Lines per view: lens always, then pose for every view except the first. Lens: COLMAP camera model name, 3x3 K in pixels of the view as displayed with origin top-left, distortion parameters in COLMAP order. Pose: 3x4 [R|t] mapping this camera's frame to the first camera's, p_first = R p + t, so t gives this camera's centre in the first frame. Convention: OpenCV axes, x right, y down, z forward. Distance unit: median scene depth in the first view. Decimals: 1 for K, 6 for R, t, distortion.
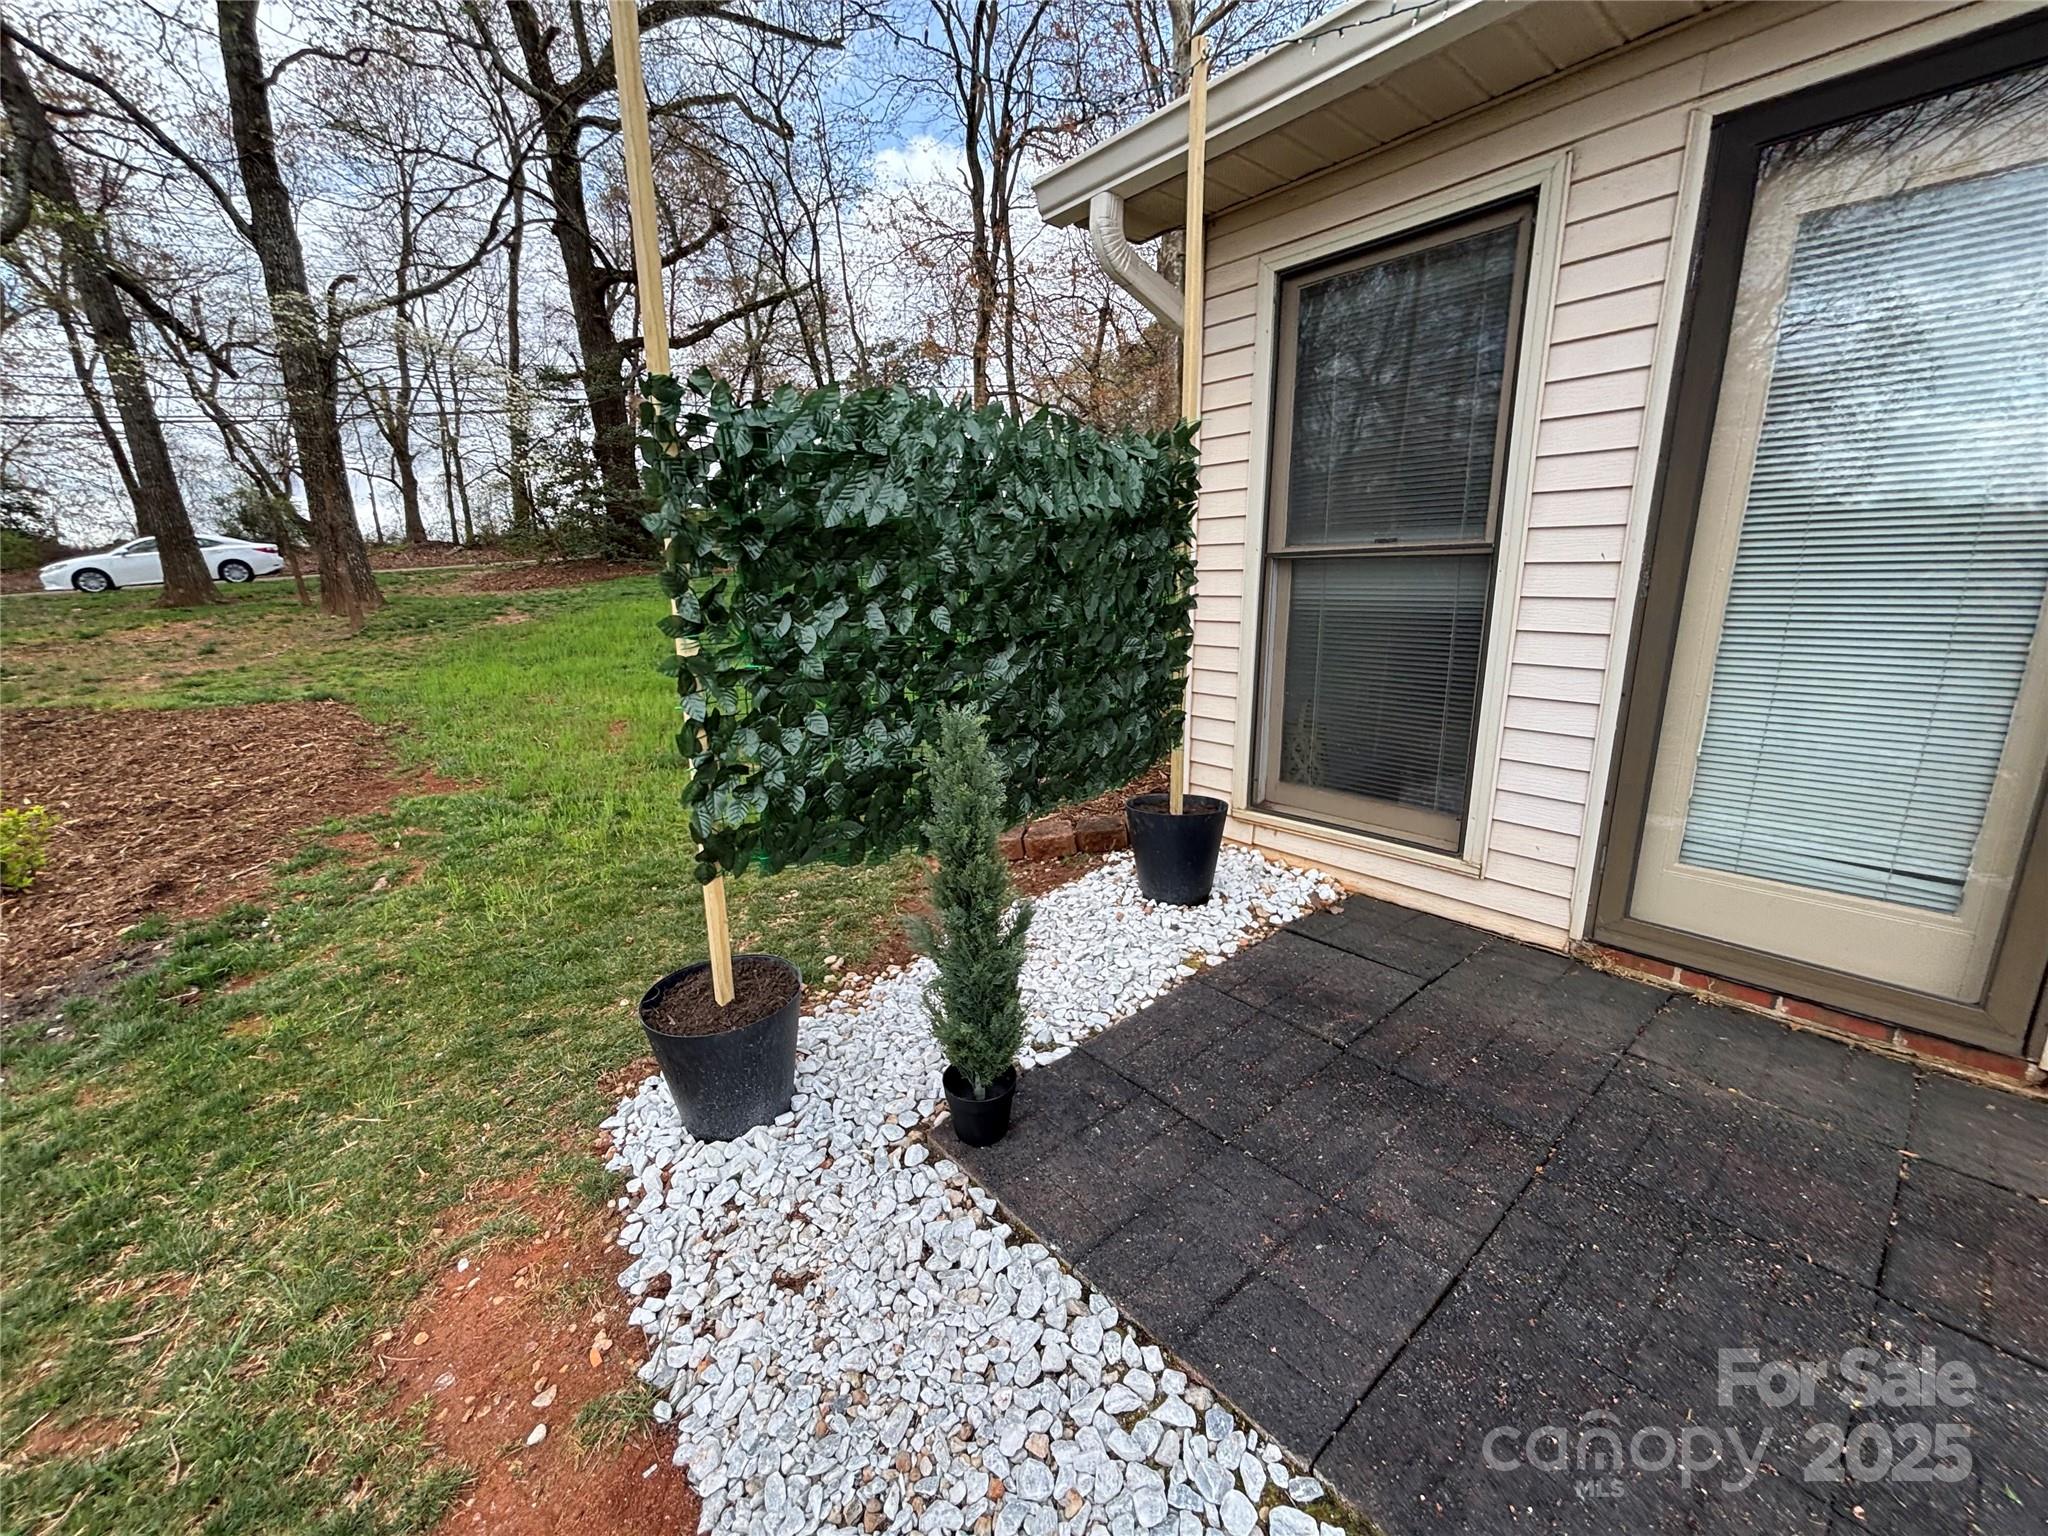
lens RADIAL K [[829.3, 0, 992.8], [0, 829.3, 771.0], [0, 0, 1]] dist [0.001579, 0.000383]
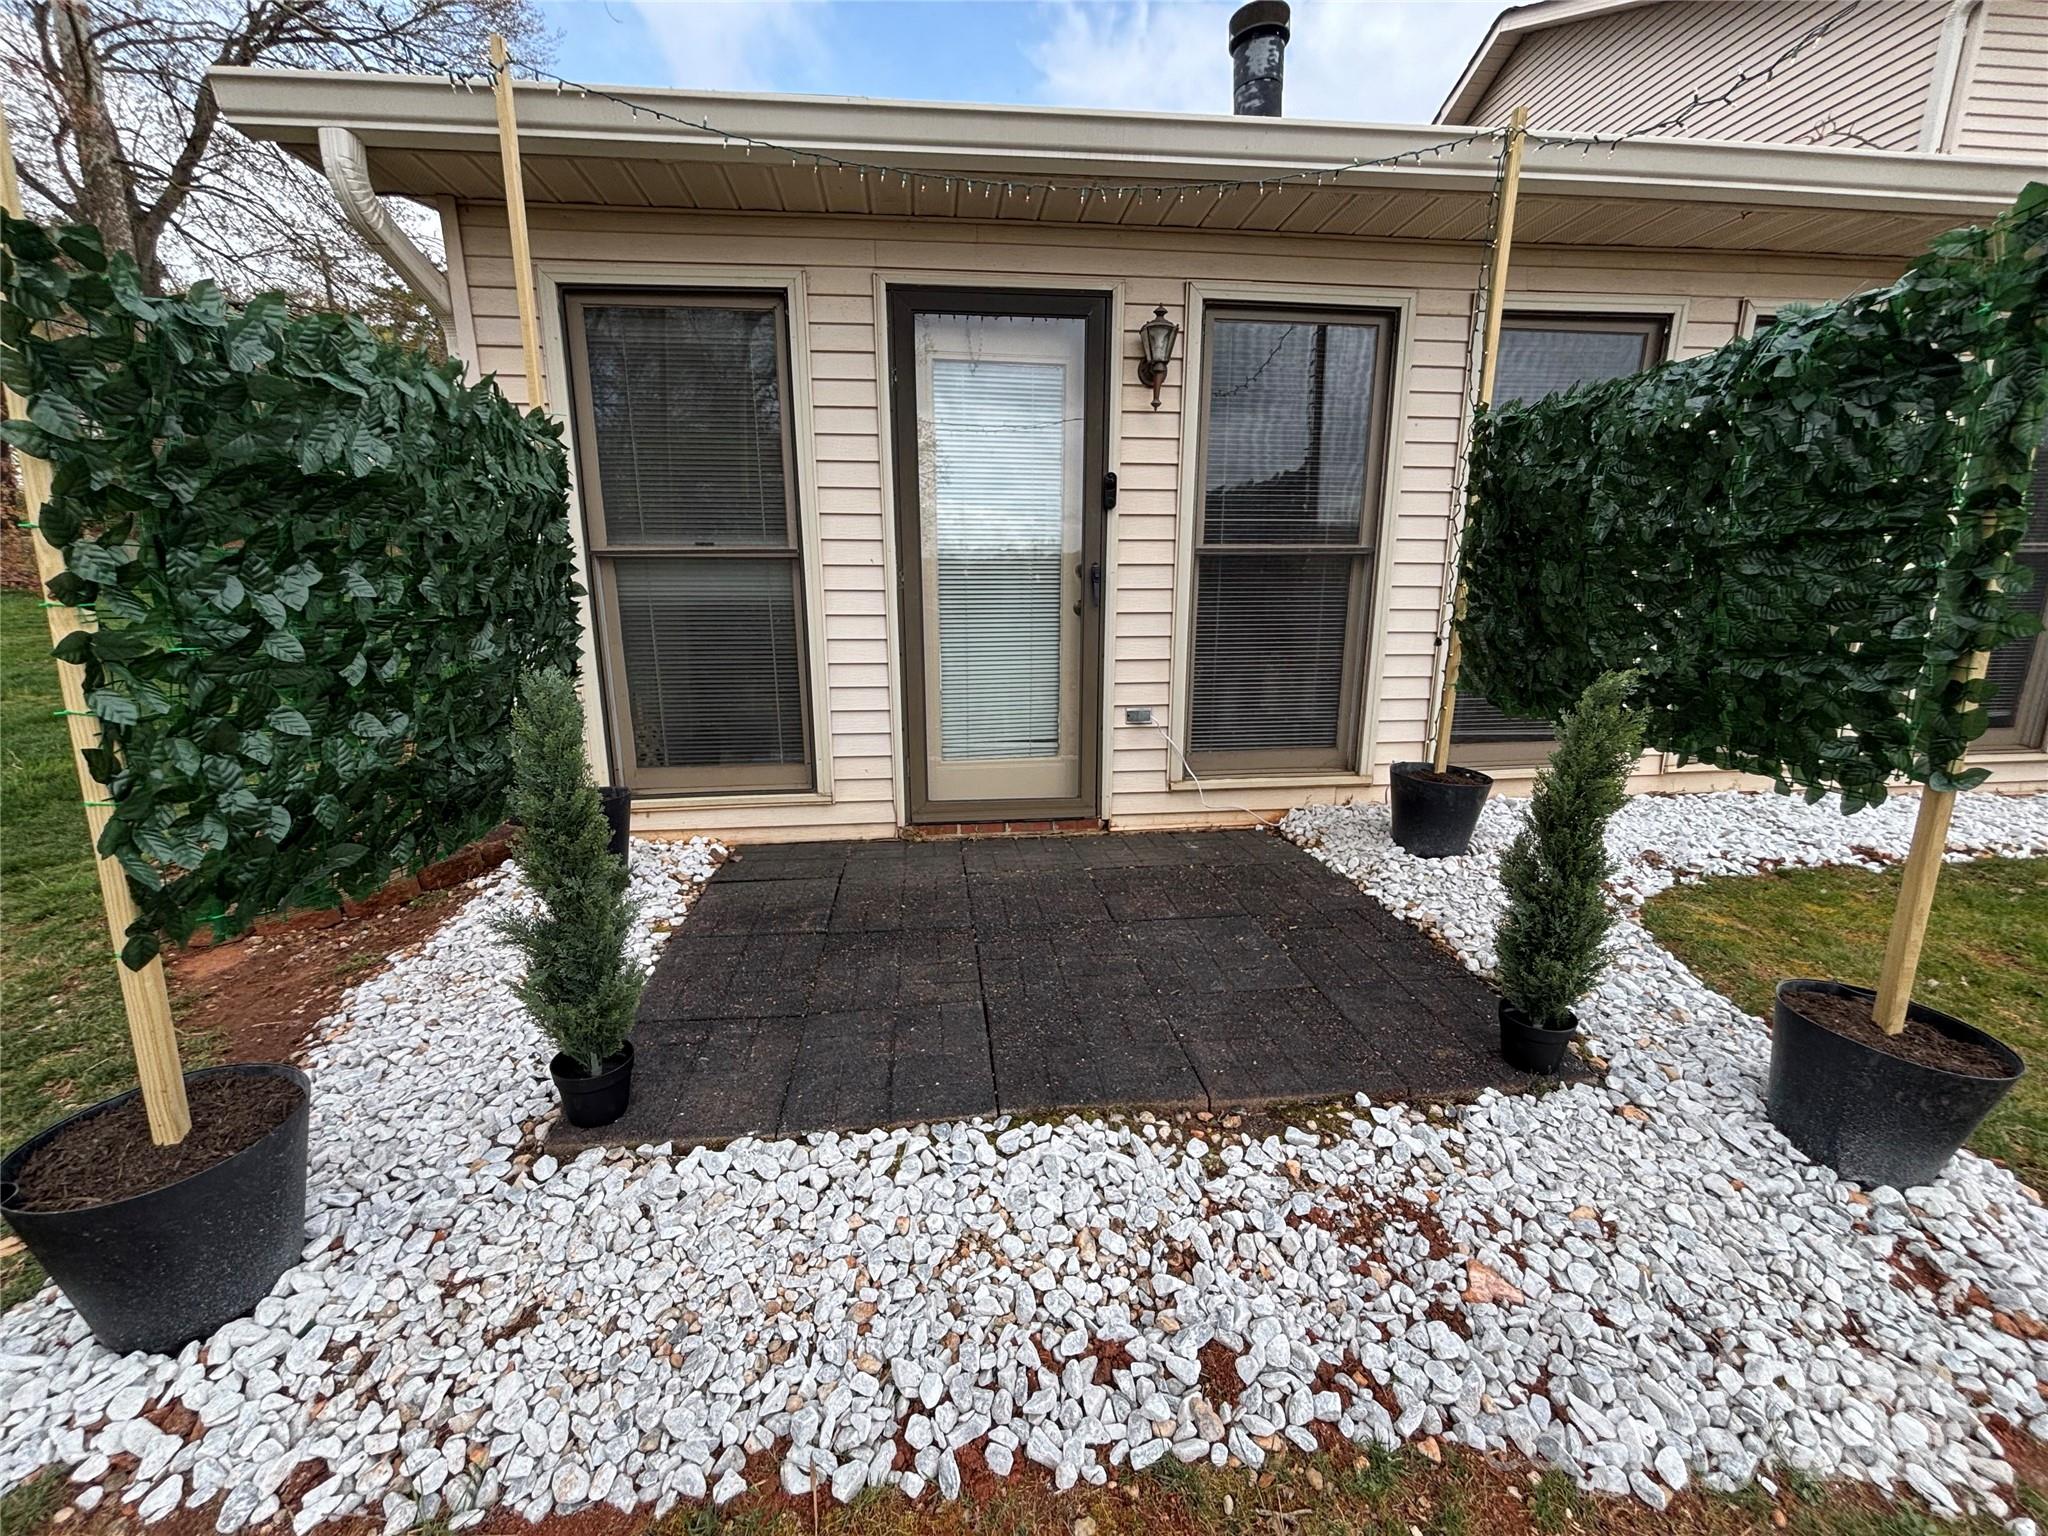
lens RADIAL K [[810.1, 0, 1024.0], [0, 810.1, 768.0], [0, 0, 1]] dist [-0.000642, -0.000493]
pose [[0.560575, -0.167116, 0.811066, -0.403174], [0.186678, 0.979717, 0.072842, 0.053674], [-0.806788, 0.110575, 0.580401, -0.001205]]
